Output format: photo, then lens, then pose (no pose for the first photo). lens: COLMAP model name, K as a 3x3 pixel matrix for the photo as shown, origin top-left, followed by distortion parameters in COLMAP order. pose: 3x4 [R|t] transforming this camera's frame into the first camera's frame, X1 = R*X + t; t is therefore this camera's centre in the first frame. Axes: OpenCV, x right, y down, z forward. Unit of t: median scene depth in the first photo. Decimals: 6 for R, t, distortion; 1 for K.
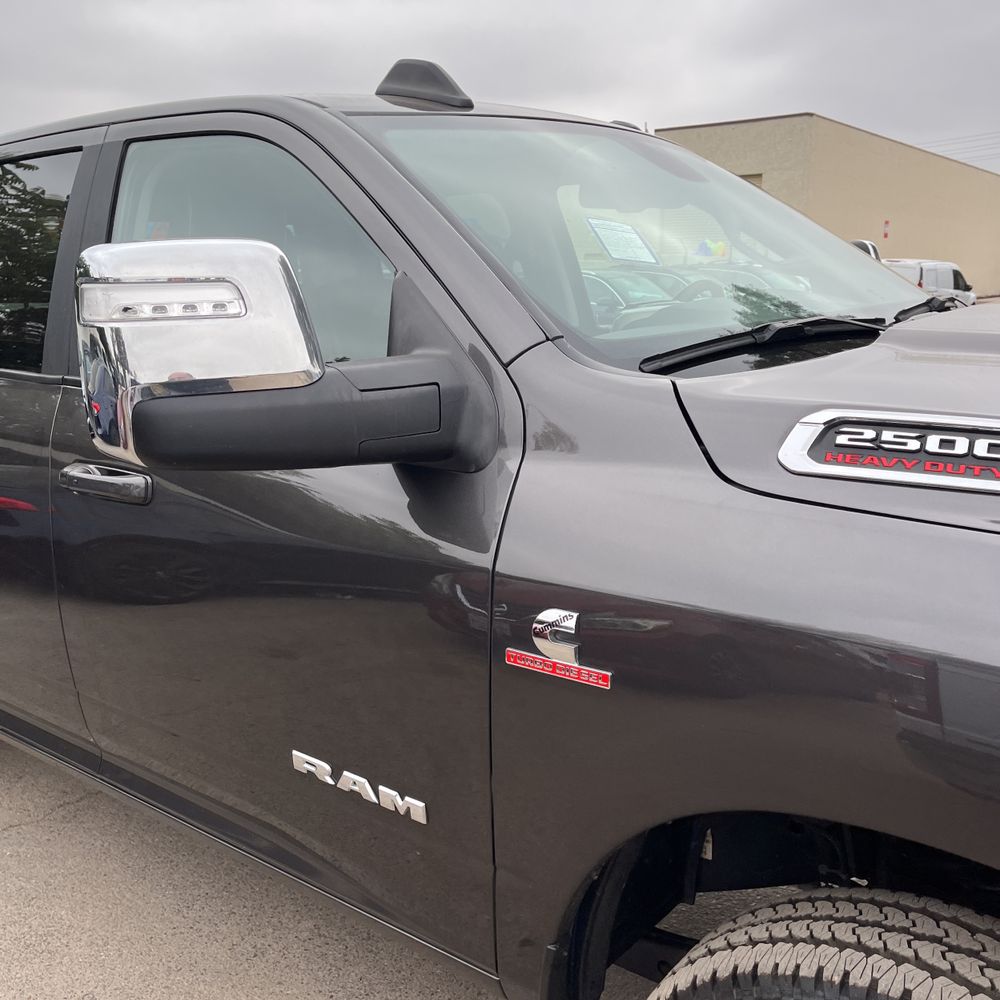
lens RADIAL K [[1038.5, 0, 500.0], [0, 1038.5, 500.0], [0, 0, 1]] dist [0.031555, 0.001657]
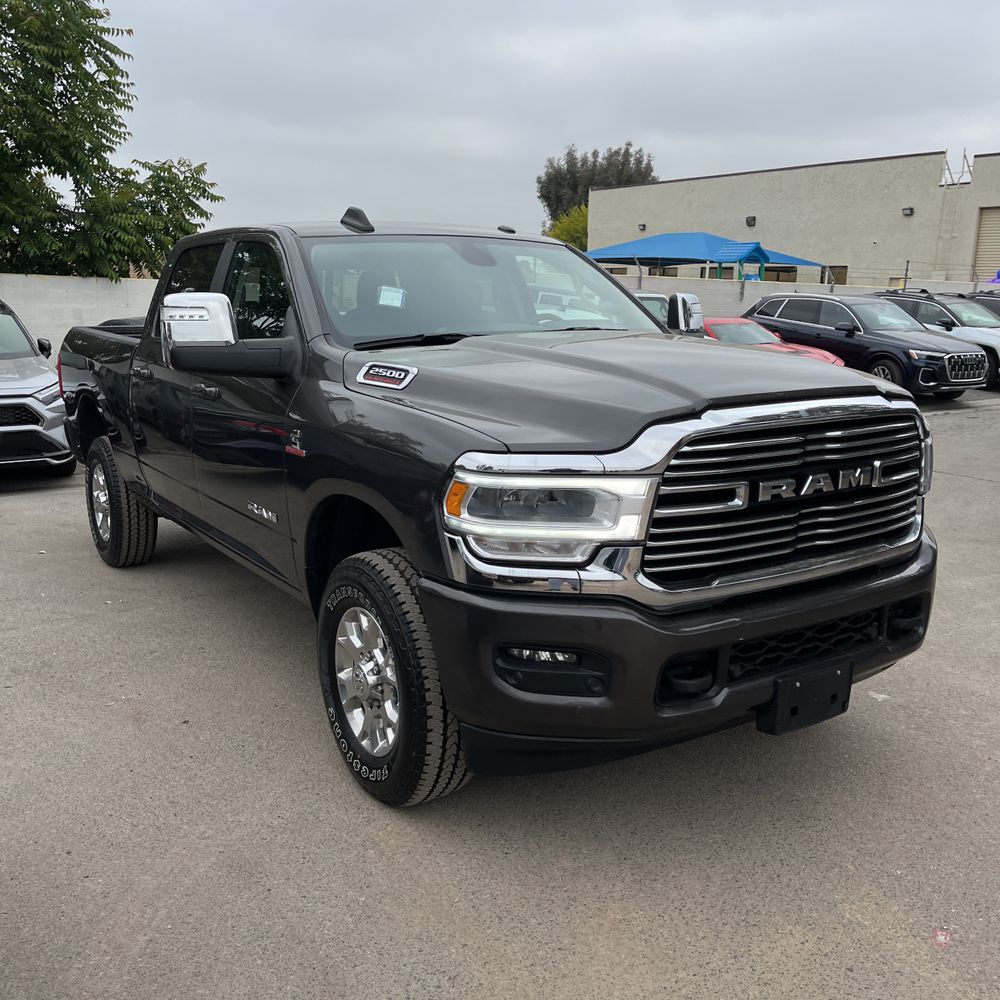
lens RADIAL K [[1021.3, 0, 494.2], [0, 1021.3, 478.8], [0, 0, 1]] dist [0.026751, -0.002206]
pose [[0.948828, 0.089272, -0.302912, 1.378062], [-0.098616, 0.995002, -0.015664, 0.222219], [0.300000, 0.044734, 0.952890, -1.419951]]
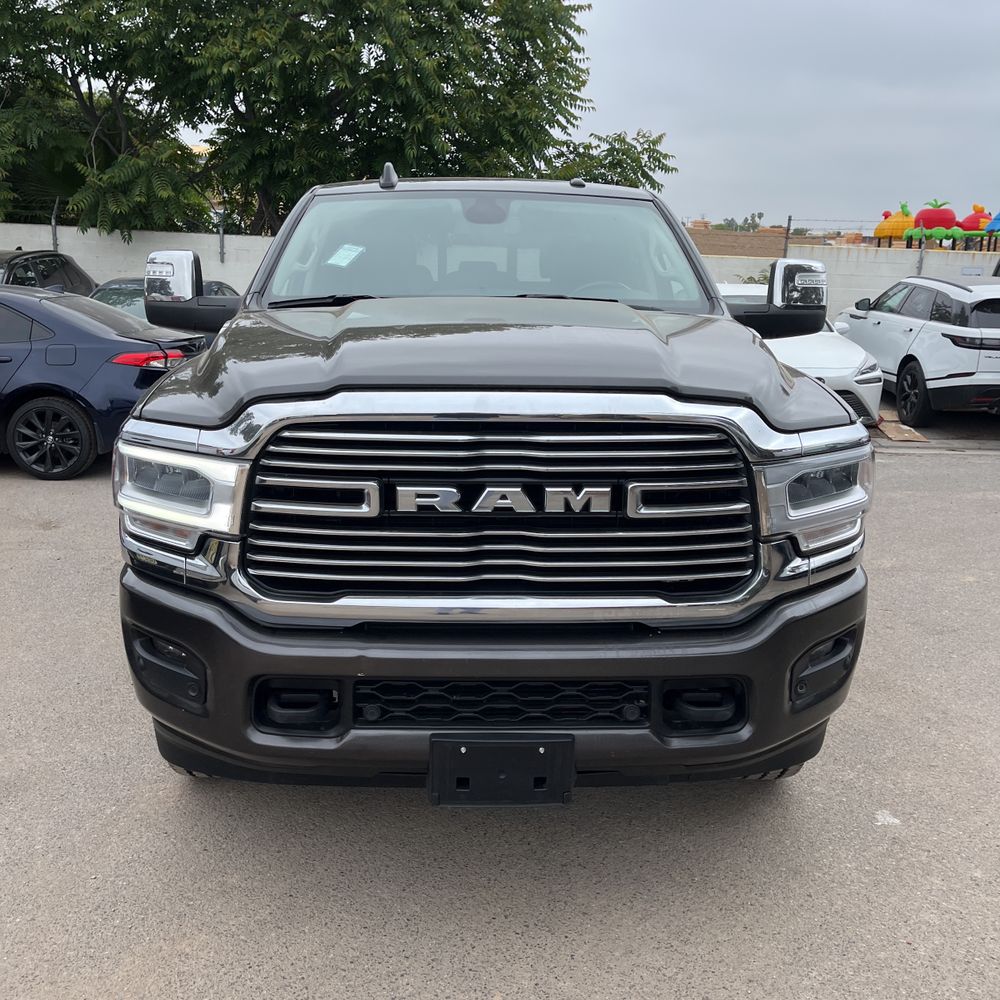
lens RADIAL K [[1014.6, 0, 500.0], [0, 1014.6, 500.0], [0, 0, 1]] dist [0.031780, -0.004139]
pose [[0.648666, 0.213508, -0.730512, 2.599811], [-0.199041, 0.974029, 0.107940, -0.052195], [0.734585, 0.075385, 0.674316, -0.228334]]
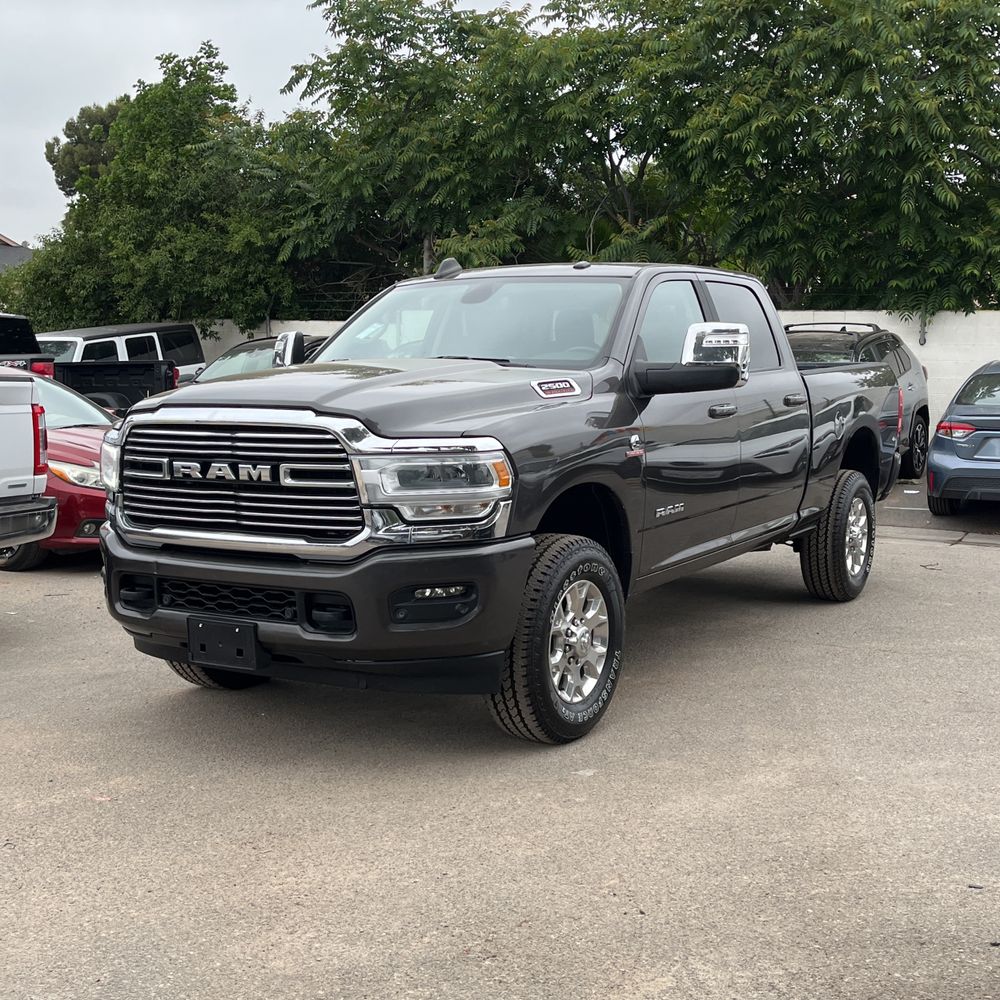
lens RADIAL K [[1388.9, 0, 500.0], [0, 1388.9, 500.0], [0, 0, 1]] dist [0.000368, 0.030042]
pose [[0.129533, 0.140624, -0.981553, 5.272647], [-0.204965, 0.972311, 0.112251, -0.386582], [0.970160, 0.186644, 0.154769, 1.084740]]
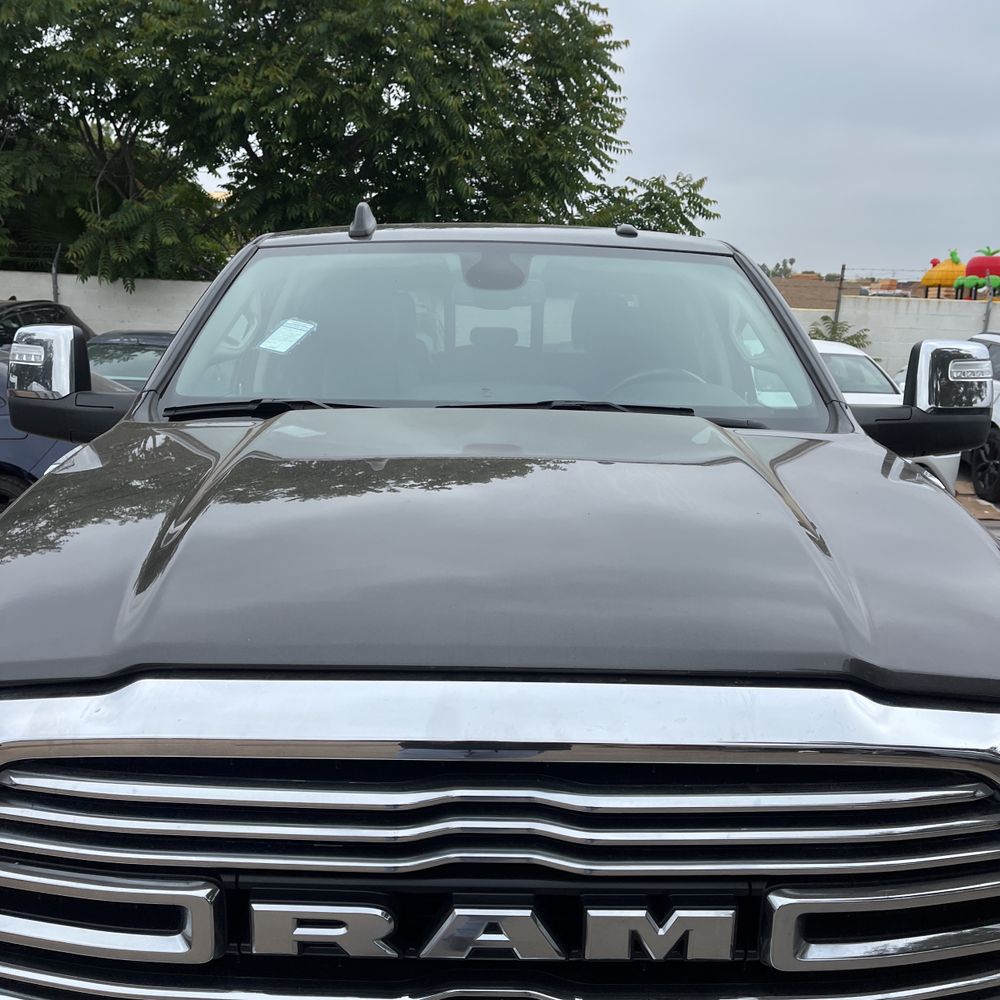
lens RADIAL K [[1014.6, 0, 500.0], [0, 1014.6, 500.0], [0, 0, 1]] dist [0.031780, -0.004139]
pose [[0.625284, 0.188919, -0.757185, 1.888508], [-0.205982, 0.975802, 0.073364, -0.241632], [0.752722, 0.110093, 0.649068, 0.390725]]
